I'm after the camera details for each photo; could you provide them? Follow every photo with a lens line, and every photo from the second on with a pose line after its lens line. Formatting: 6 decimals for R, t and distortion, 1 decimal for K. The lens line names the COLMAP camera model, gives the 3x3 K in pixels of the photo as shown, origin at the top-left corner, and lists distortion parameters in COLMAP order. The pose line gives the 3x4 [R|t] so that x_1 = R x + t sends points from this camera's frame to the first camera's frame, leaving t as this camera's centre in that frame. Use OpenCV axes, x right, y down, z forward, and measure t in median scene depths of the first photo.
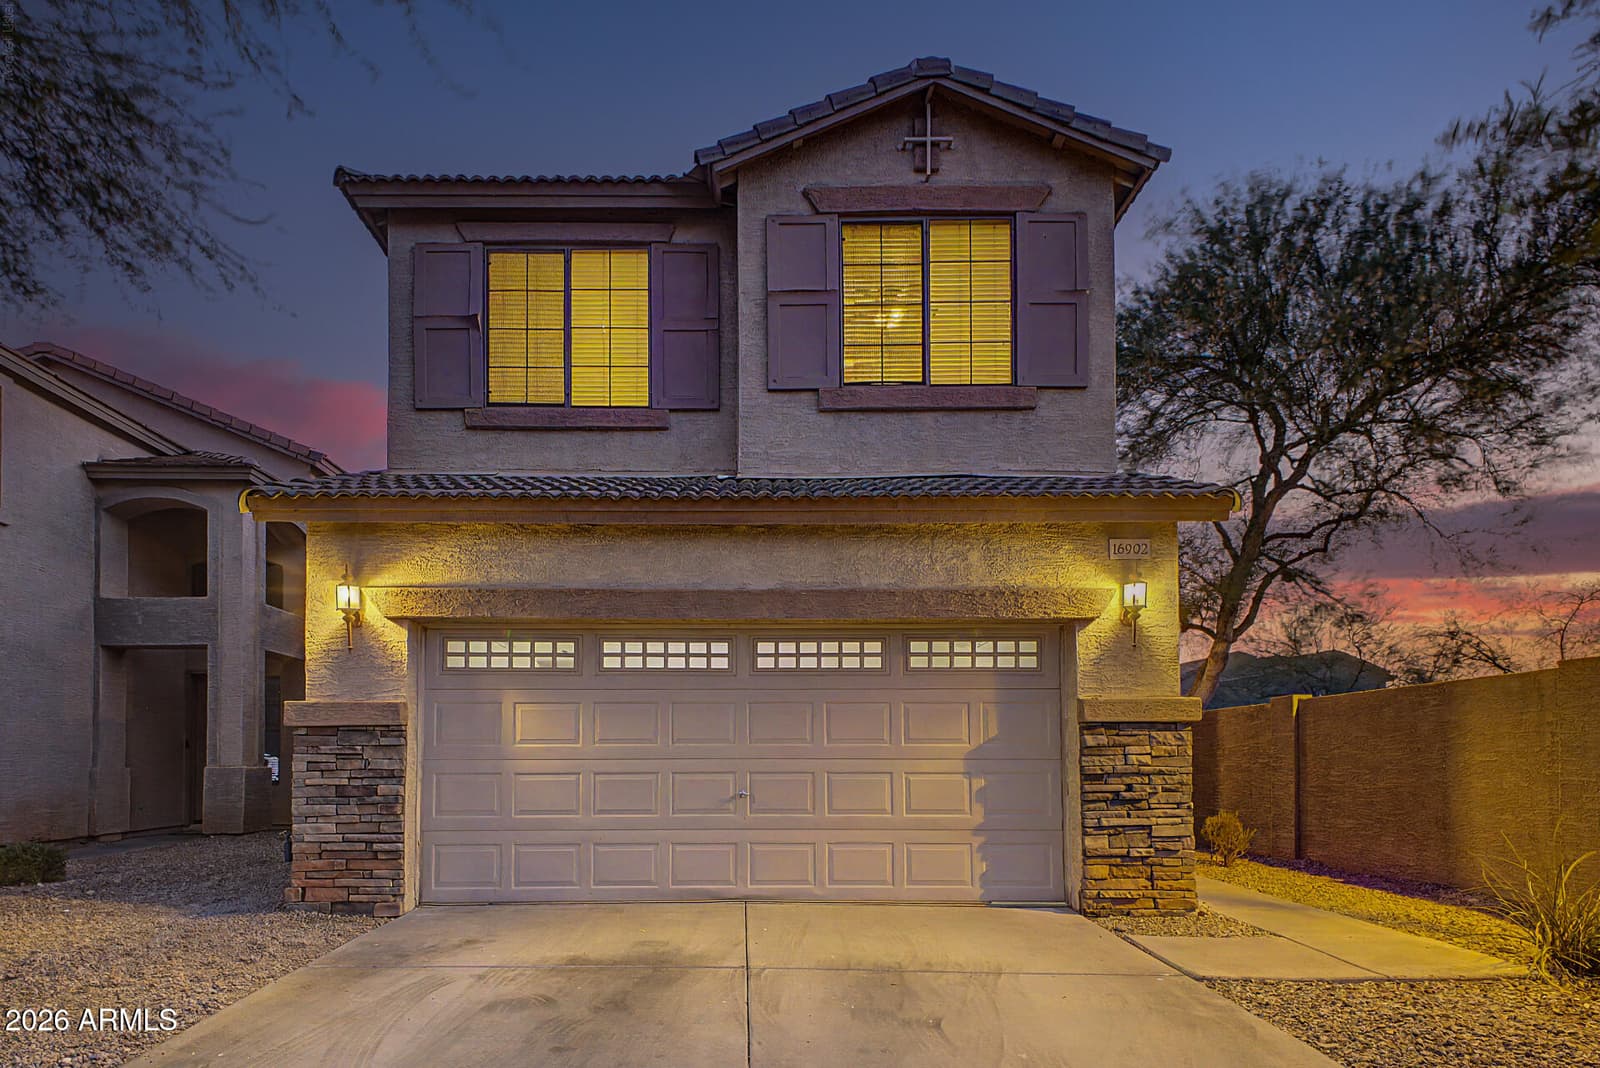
lens RADIAL K [[849.7, 0, 747.8], [0, 849.7, 739.8], [0, 0, 1]] dist [0.004713, 0.001340]
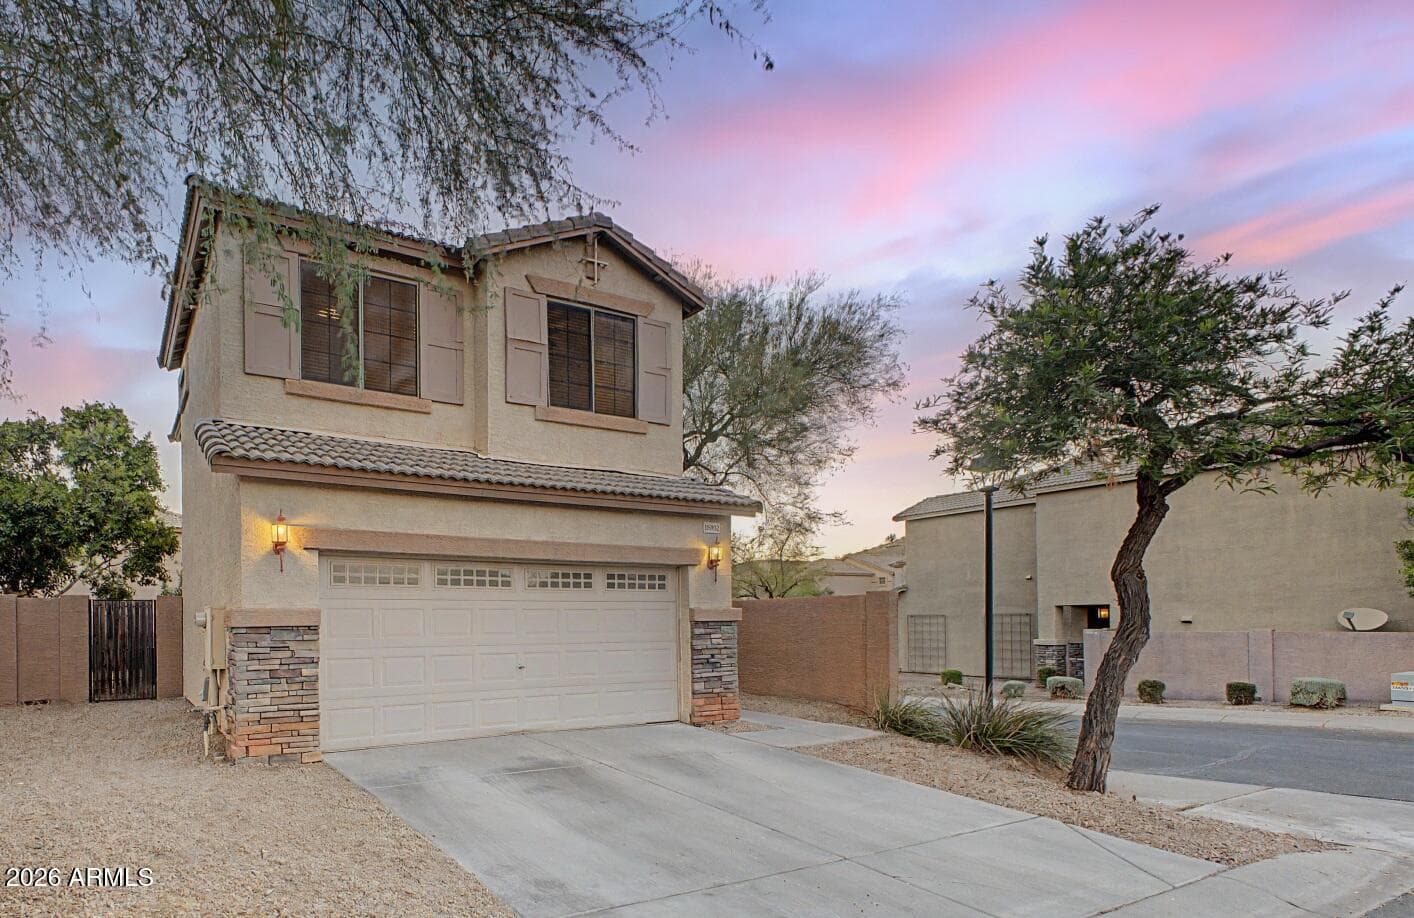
lens RADIAL K [[746.9, 0, 530.9], [0, 746.9, 616.6], [0, 0, 1]] dist [0.011331, -0.001066]
pose [[0.878704, -0.001580, 0.477365, -0.652816], [-0.007430, 0.999828, 0.016986, -0.052817], [-0.477310, -0.018473, 0.878541, -0.239949]]
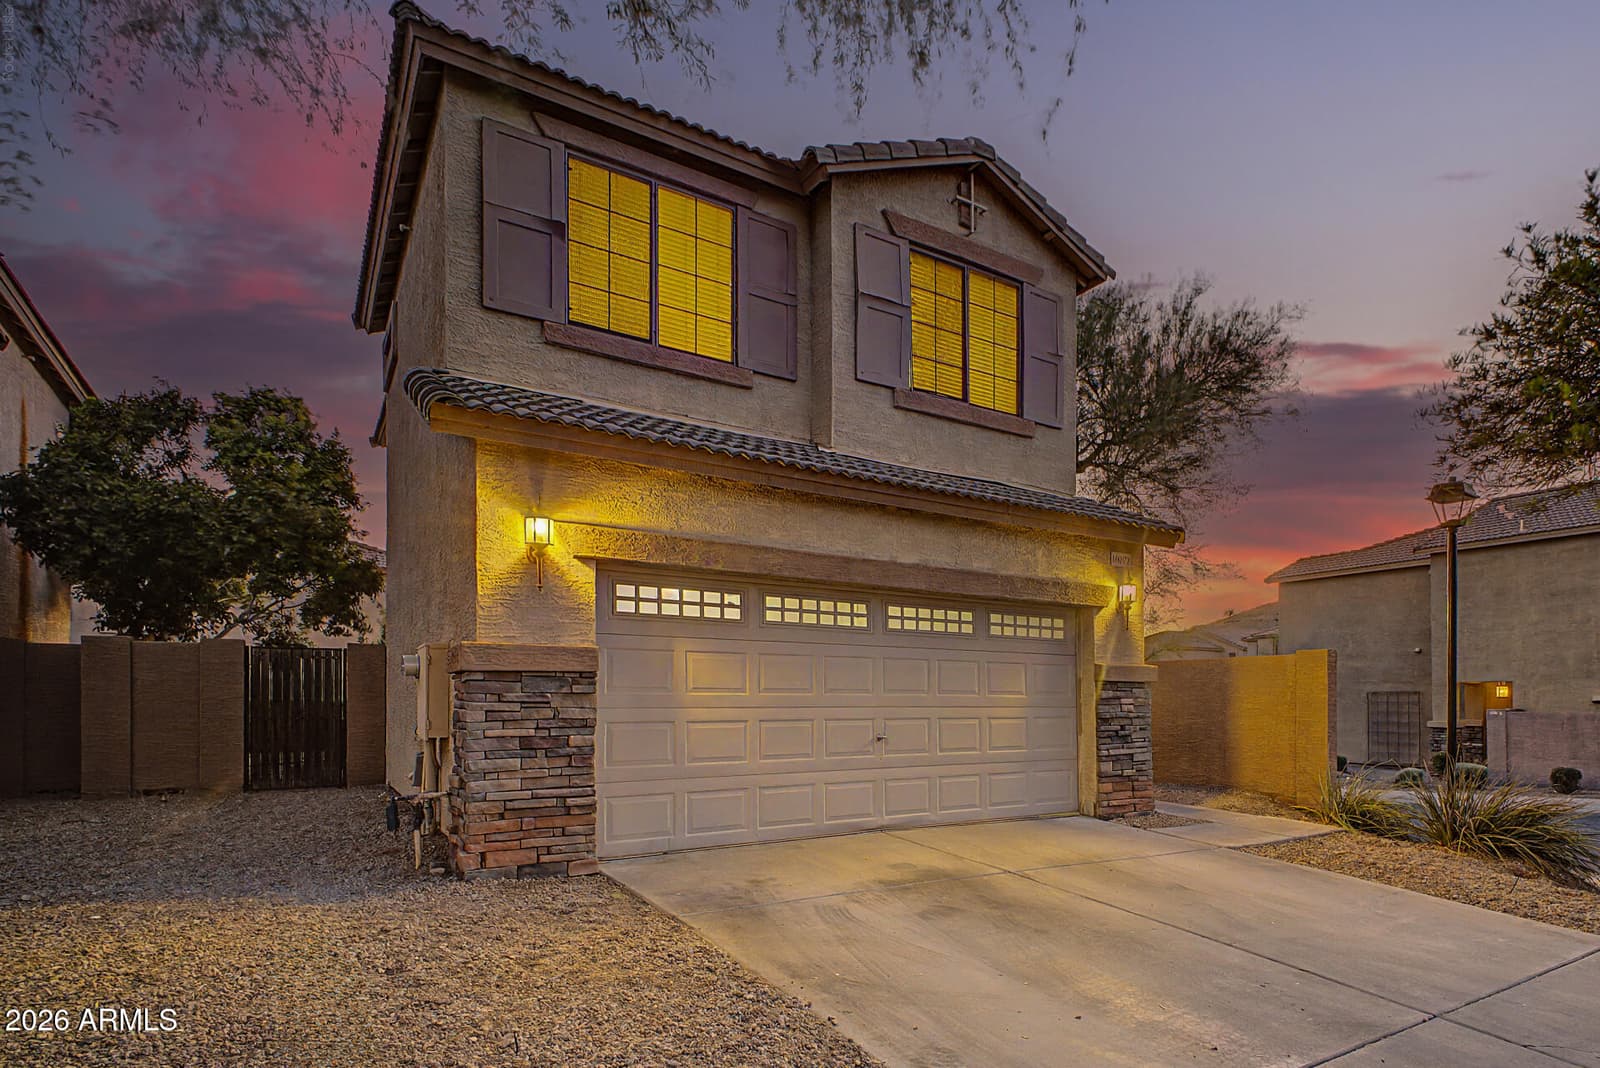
lens RADIAL K [[870.6, 0, 918.3], [0, 870.6, 690.0], [0, 0, 1]] dist [0.012099, -0.004699]
pose [[0.820705, 0.011747, 0.571231, -0.632608], [-0.019033, 0.999796, 0.006786, -0.009862], [-0.571034, -0.016442, 0.820761, -0.002169]]
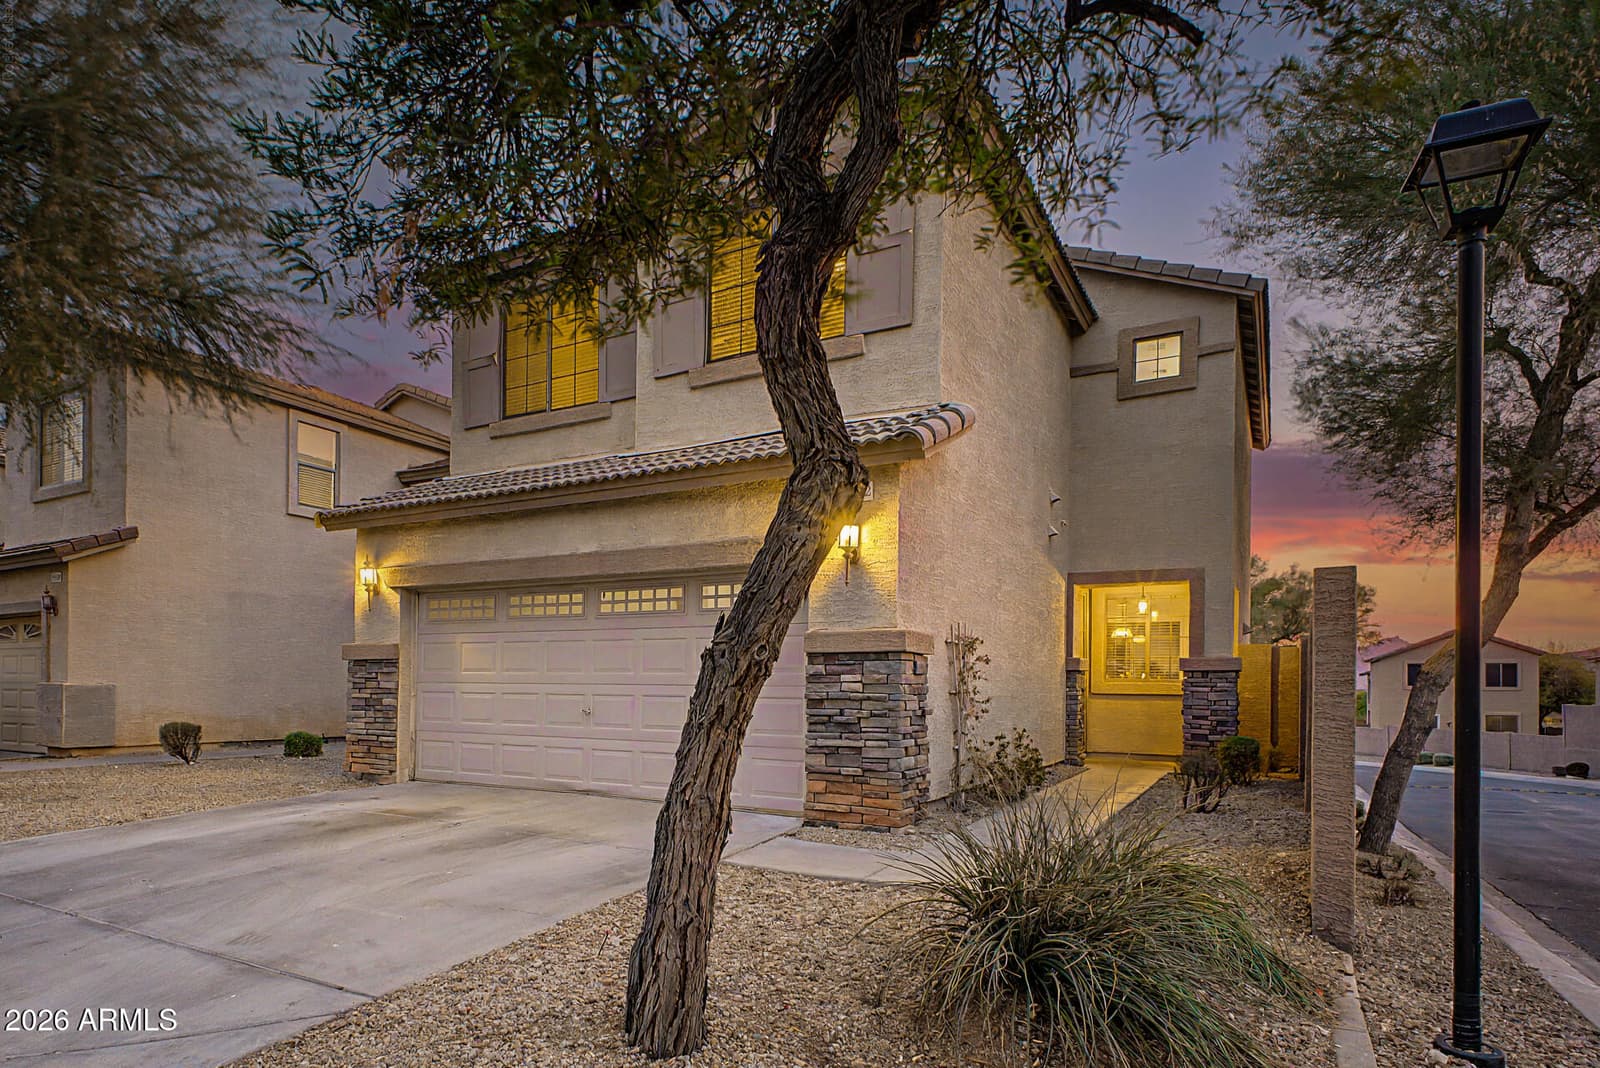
lens RADIAL K [[938.1, 0, 688.4], [0, 938.1, 685.9], [0, 0, 1]] dist [0.008621, -0.001933]
pose [[0.847060, 0.009400, -0.531414, 0.873269], [0.004006, 0.999702, 0.024069, -0.007412], [0.531482, -0.022517, 0.846770, -0.126900]]
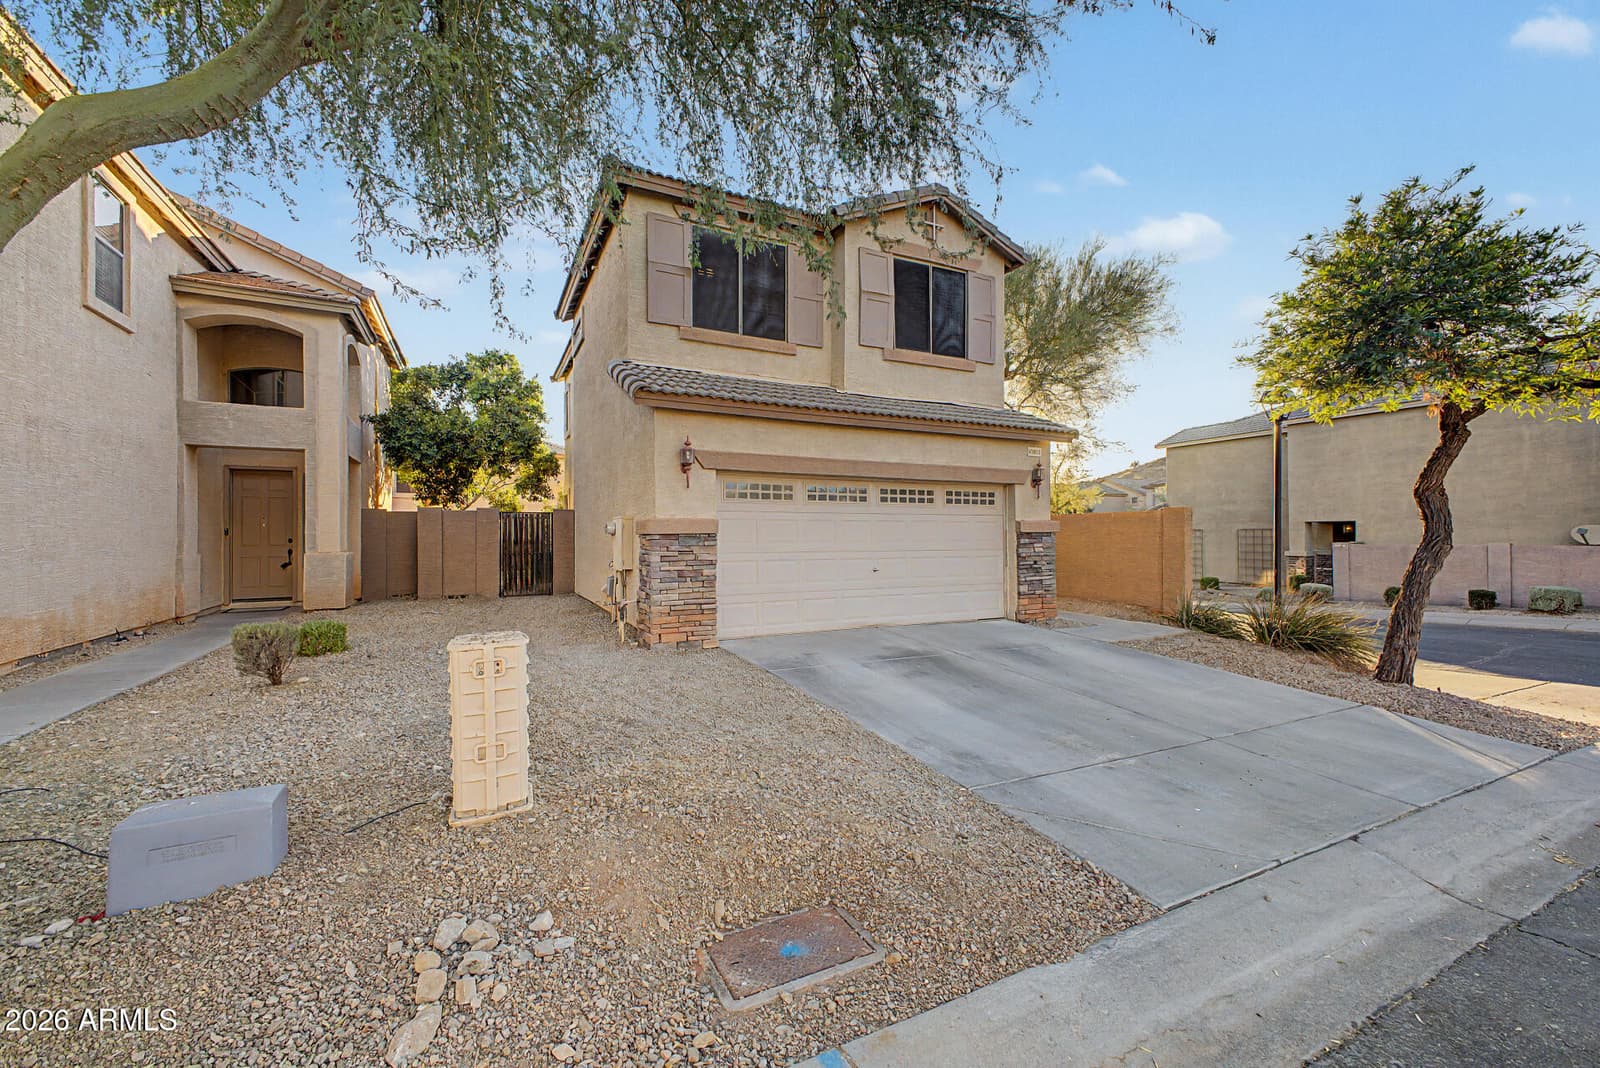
lens RADIAL K [[628.1, 0, 798.5], [0, 628.1, 531.2], [0, 0, 1]] dist [0.008489, -0.001893]
pose [[0.897049, 0.002528, 0.441924, -0.765339], [-0.012604, 0.999723, 0.019866, -0.045505], [-0.441751, -0.023391, 0.896833, -0.166289]]
